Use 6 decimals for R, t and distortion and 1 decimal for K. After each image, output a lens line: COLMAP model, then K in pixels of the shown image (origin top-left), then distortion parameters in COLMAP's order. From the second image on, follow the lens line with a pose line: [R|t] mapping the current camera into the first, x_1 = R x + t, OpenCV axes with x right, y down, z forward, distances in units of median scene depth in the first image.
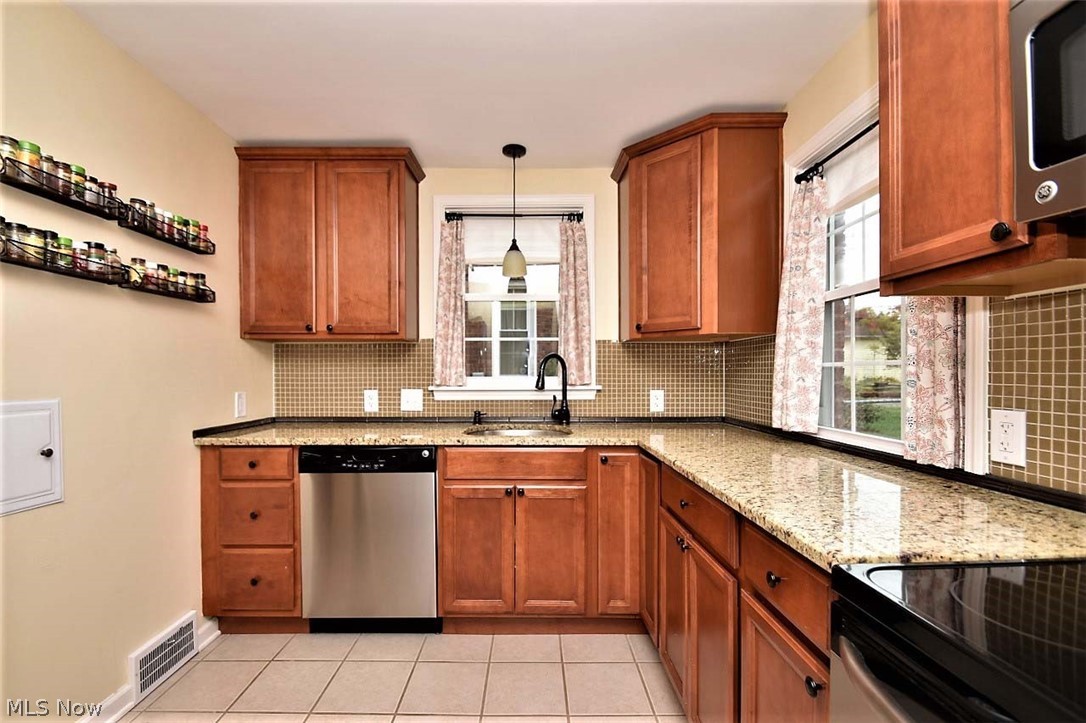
lens RADIAL K [[477.0, 0, 523.2], [0, 477.0, 378.4], [0, 0, 1]] dist [0.018630, -0.018828]
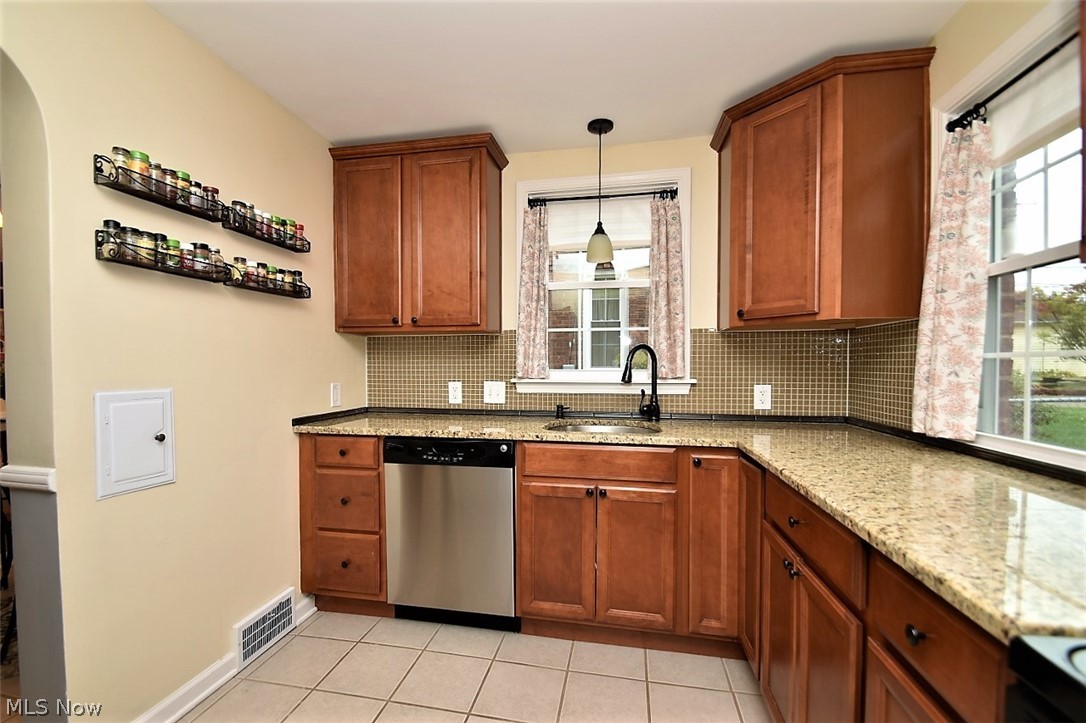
lens RADIAL K [[477.0, 0, 523.2], [0, 477.0, 378.4], [0, 0, 1]] dist [0.018630, -0.018828]
pose [[0.980793, 0.006868, -0.194929, 0.022597], [-0.003589, 0.999846, 0.017170, -0.001278], [0.195016, -0.016141, 0.980667, 0.058831]]
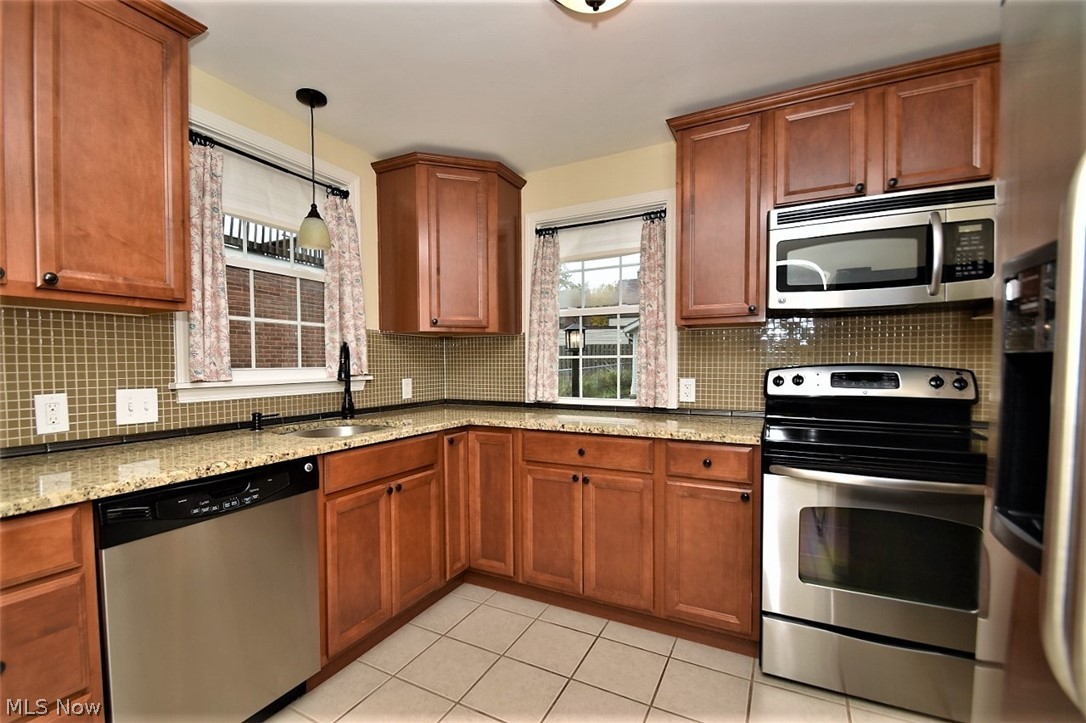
lens RADIAL K [[477.0, 0, 523.2], [0, 477.0, 378.4], [0, 0, 1]] dist [0.018630, -0.018828]
pose [[0.465205, -0.029955, 0.884696, -0.724743], [0.012535, 0.999550, 0.027253, -0.003058], [-0.885114, -0.001588, 0.465371, 0.334054]]
